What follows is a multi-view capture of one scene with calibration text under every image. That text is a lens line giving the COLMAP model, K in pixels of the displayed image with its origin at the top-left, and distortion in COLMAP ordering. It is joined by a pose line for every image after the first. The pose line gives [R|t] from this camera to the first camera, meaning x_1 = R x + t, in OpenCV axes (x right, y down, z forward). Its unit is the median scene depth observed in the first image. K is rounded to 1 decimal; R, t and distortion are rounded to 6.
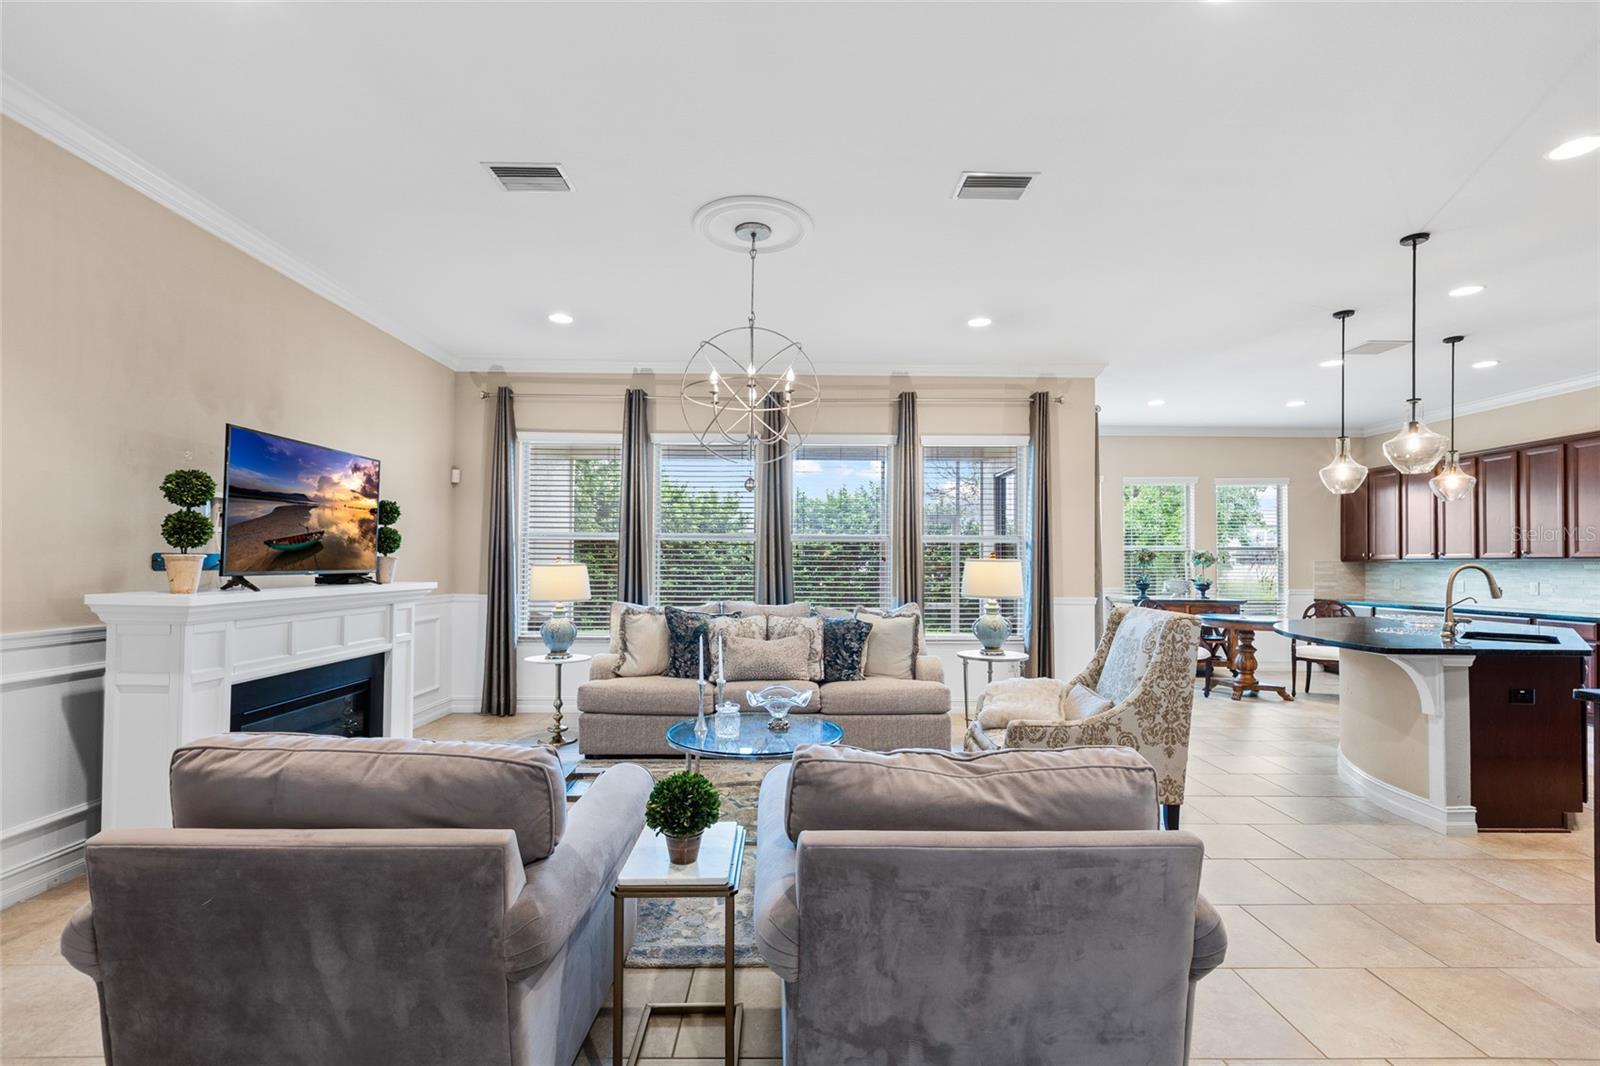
lens RADIAL K [[727.2, 0, 802.9], [0, 727.2, 555.3], [0, 0, 1]] dist [-0.000832, -0.000308]
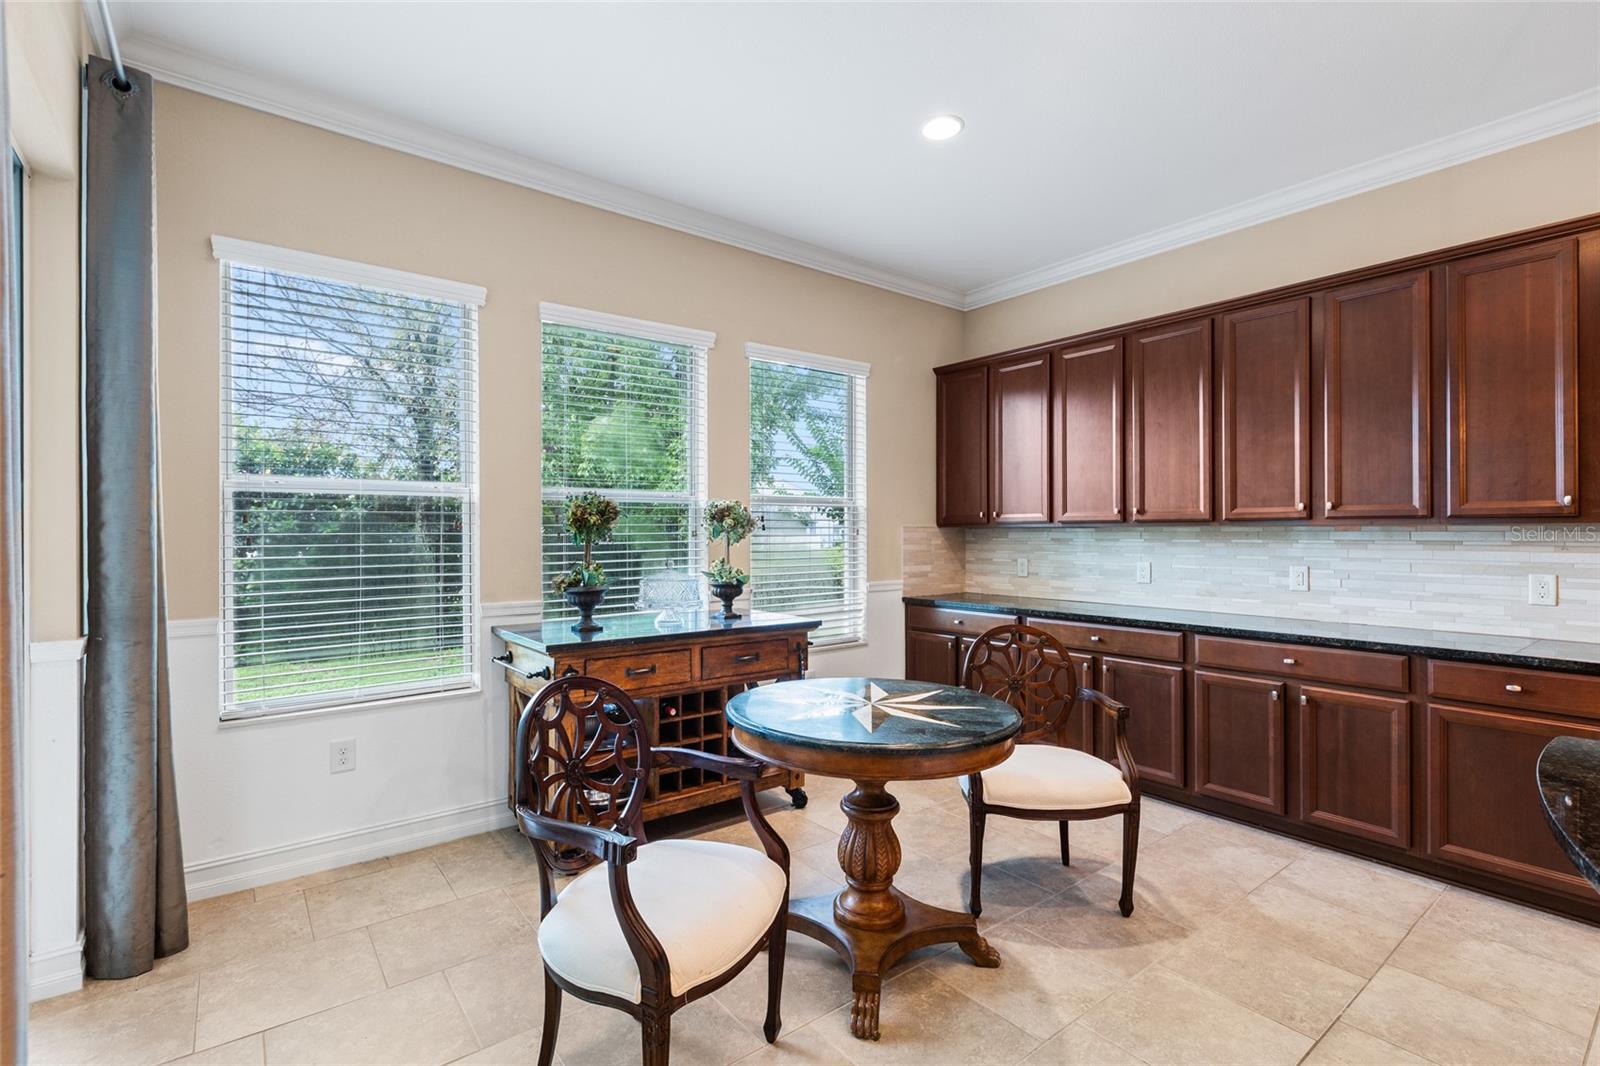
lens RADIAL K [[728.5, 0, 796.2], [0, 728.5, 530.0], [0, 0, 1]] dist [-0.001860, -0.000484]
pose [[0.796308, -0.004813, 0.604872, 0.556989], [-0.001863, 0.999944, 0.010408, 0.009198], [-0.604889, -0.009415, 0.796254, 1.088349]]
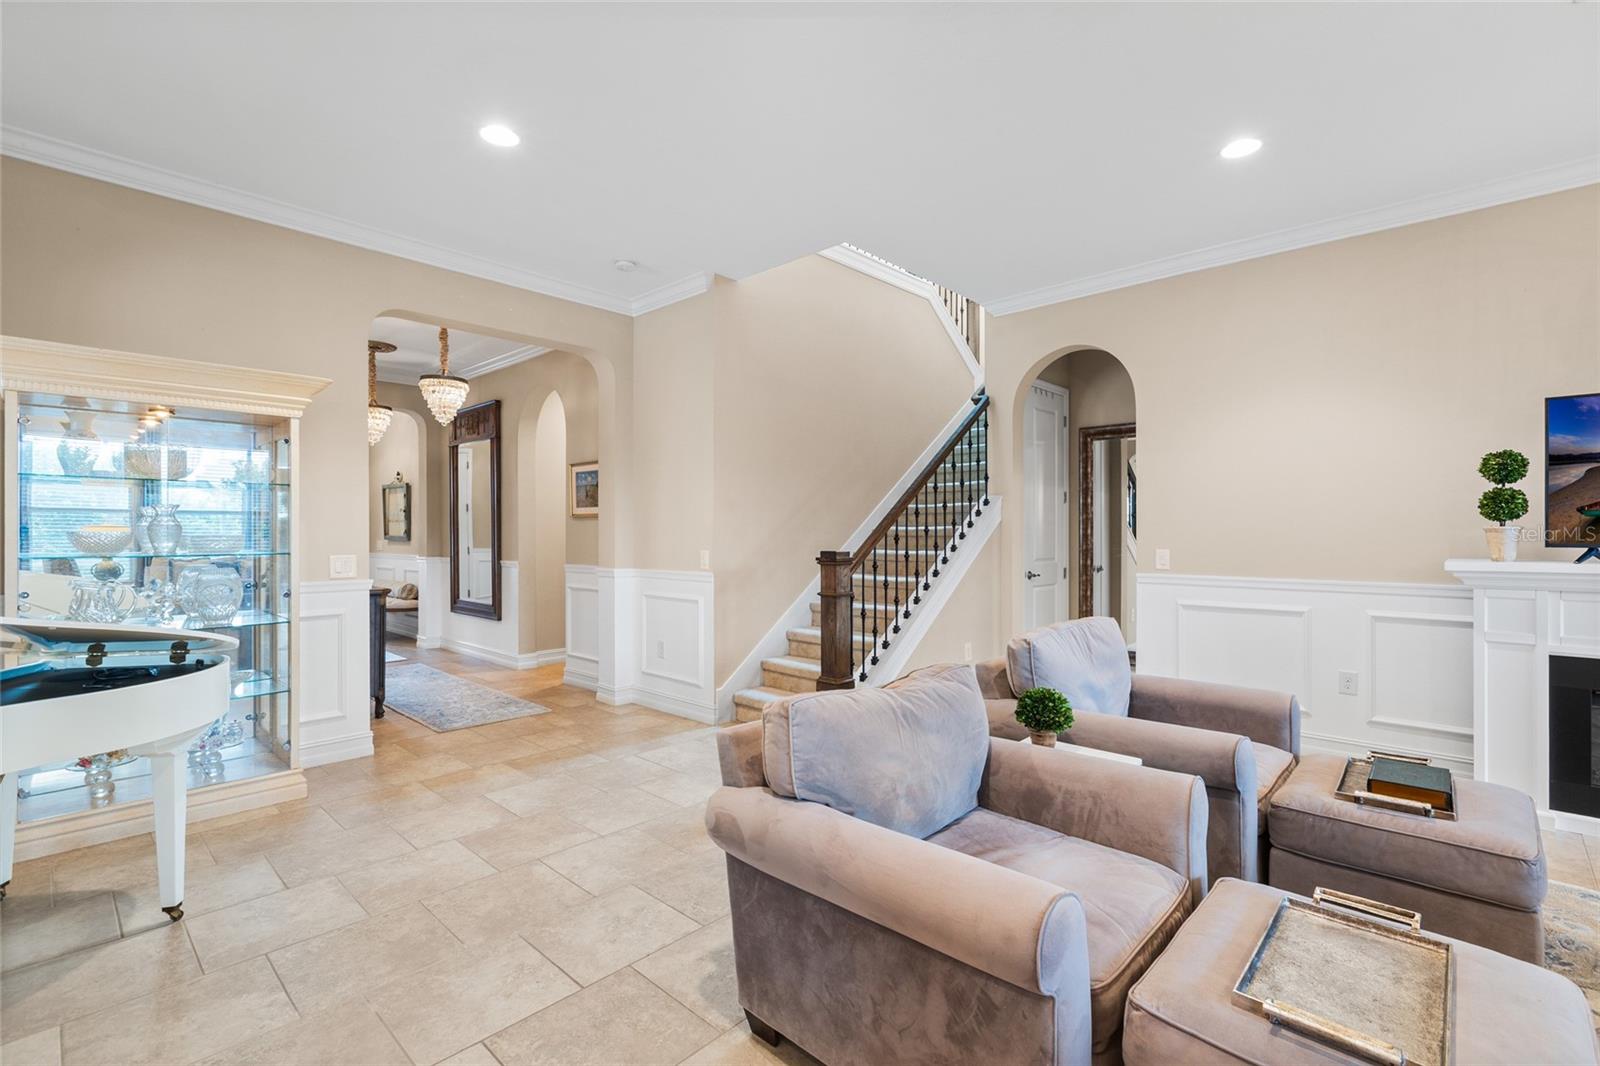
lens RADIAL K [[724.2, 0, 809.6], [0, 724.2, 532.8], [0, 0, 1]] dist [0.002298, -0.000227]
pose [[-0.688325, -0.005077, -0.725384, 0.392433], [0.004863, 0.999921, -0.011613, 0.010355], [0.725386, -0.011521, -0.688246, 0.572316]]
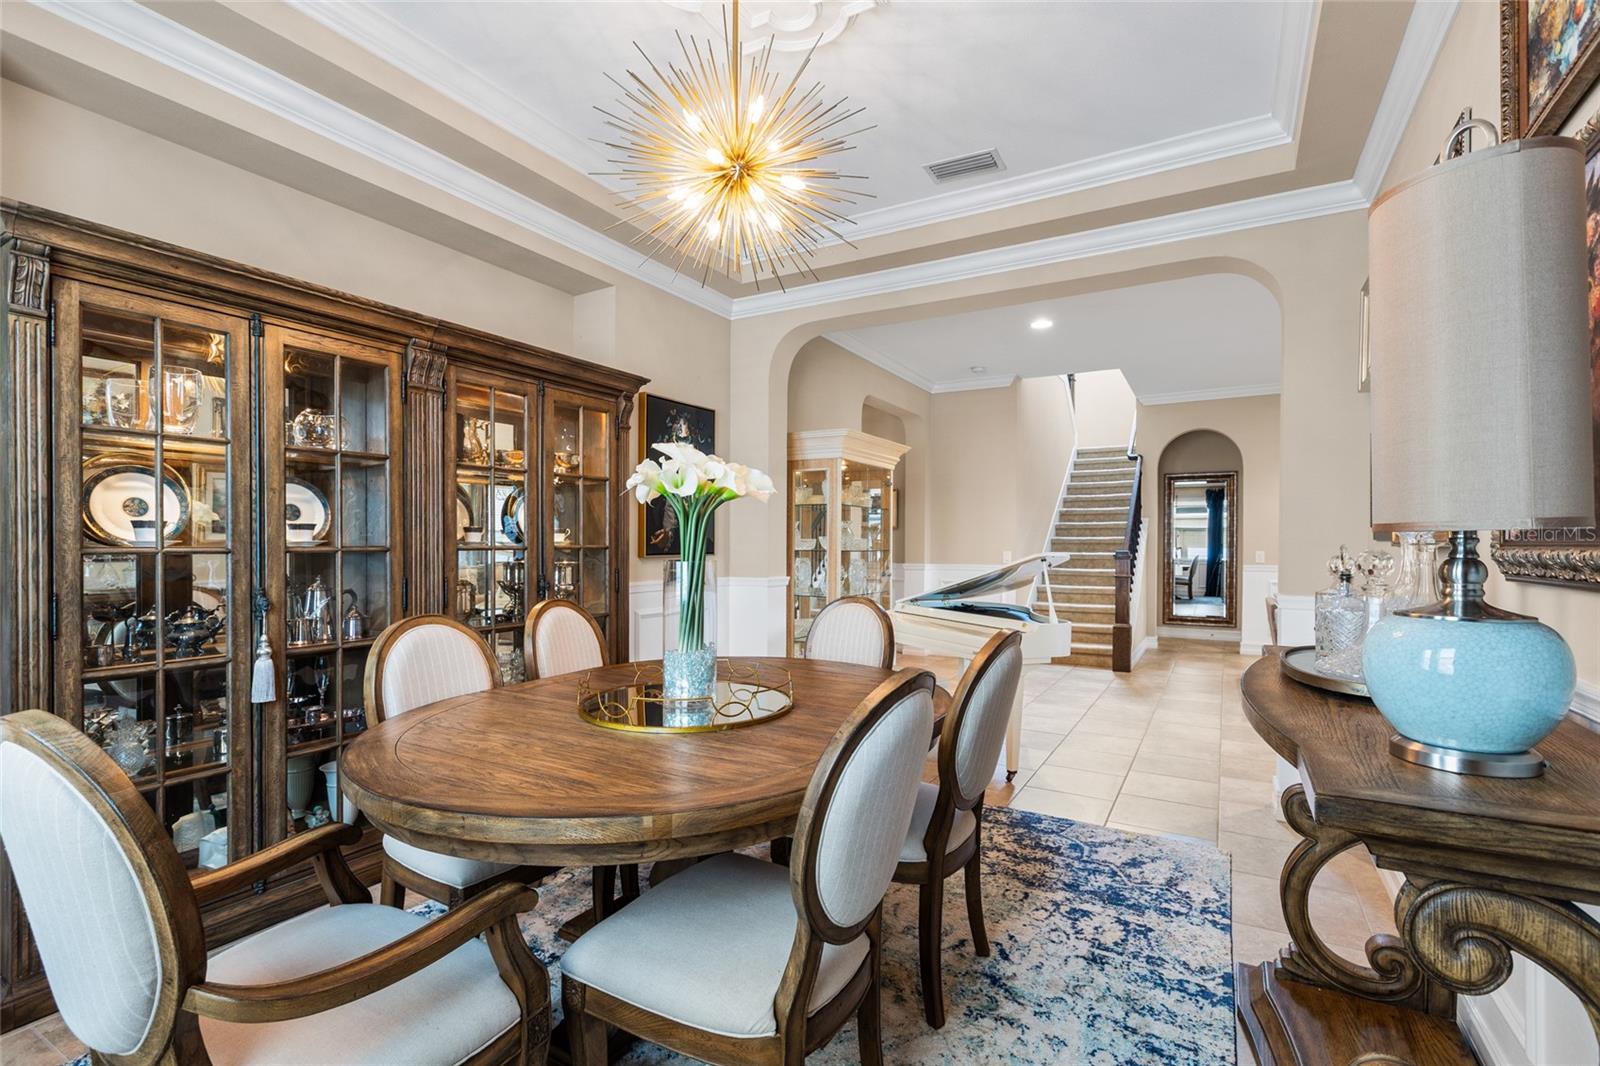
lens RADIAL K [[725.8, 0, 806.3], [0, 725.8, 542.9], [0, 0, 1]] dist [-0.000011, -0.000016]
pose [[-0.507771, -0.007388, -0.861461, 1.290676], [0.003525, 0.999937, -0.010653, 0.019641], [0.861485, -0.008446, -0.507713, 0.221735]]
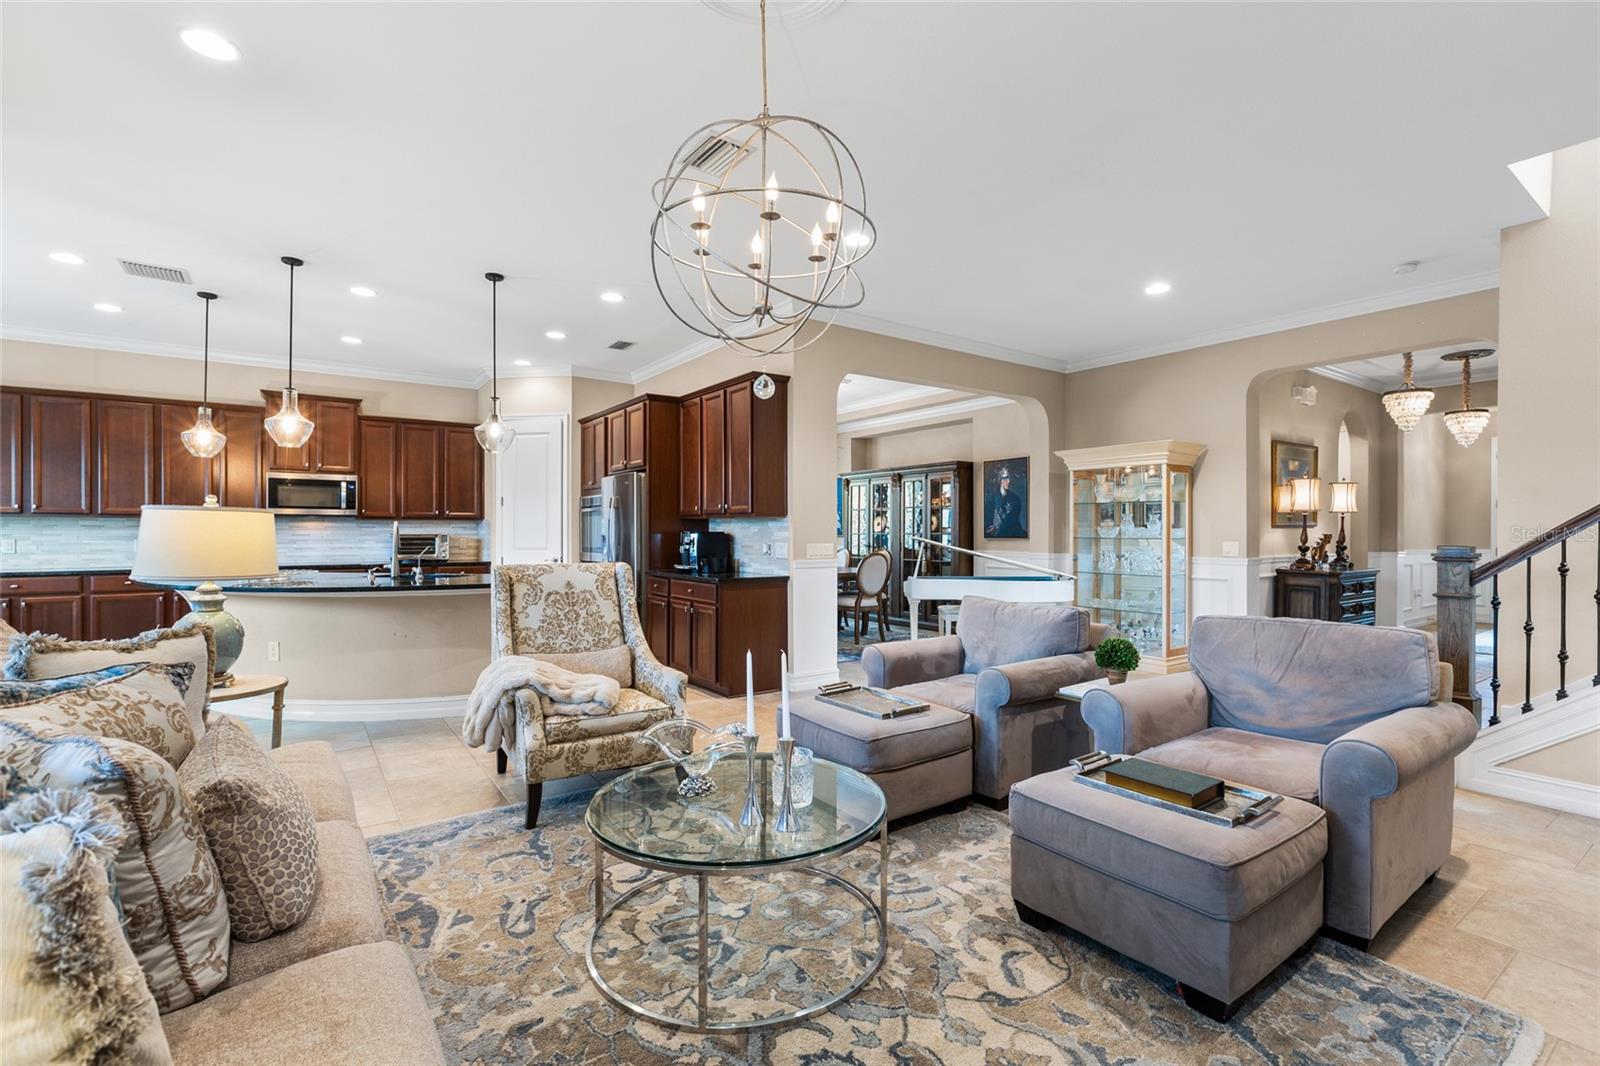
lens RADIAL K [[724.2, 0, 809.6], [0, 724.2, 532.8], [0, 0, 1]] dist [0.002298, -0.000227]
pose [[-0.574208, -0.009103, 0.818659, -0.426821], [-0.014698, 0.999892, 0.000810, 0.017538], [-0.818578, -0.011568, -0.574279, 0.946660]]
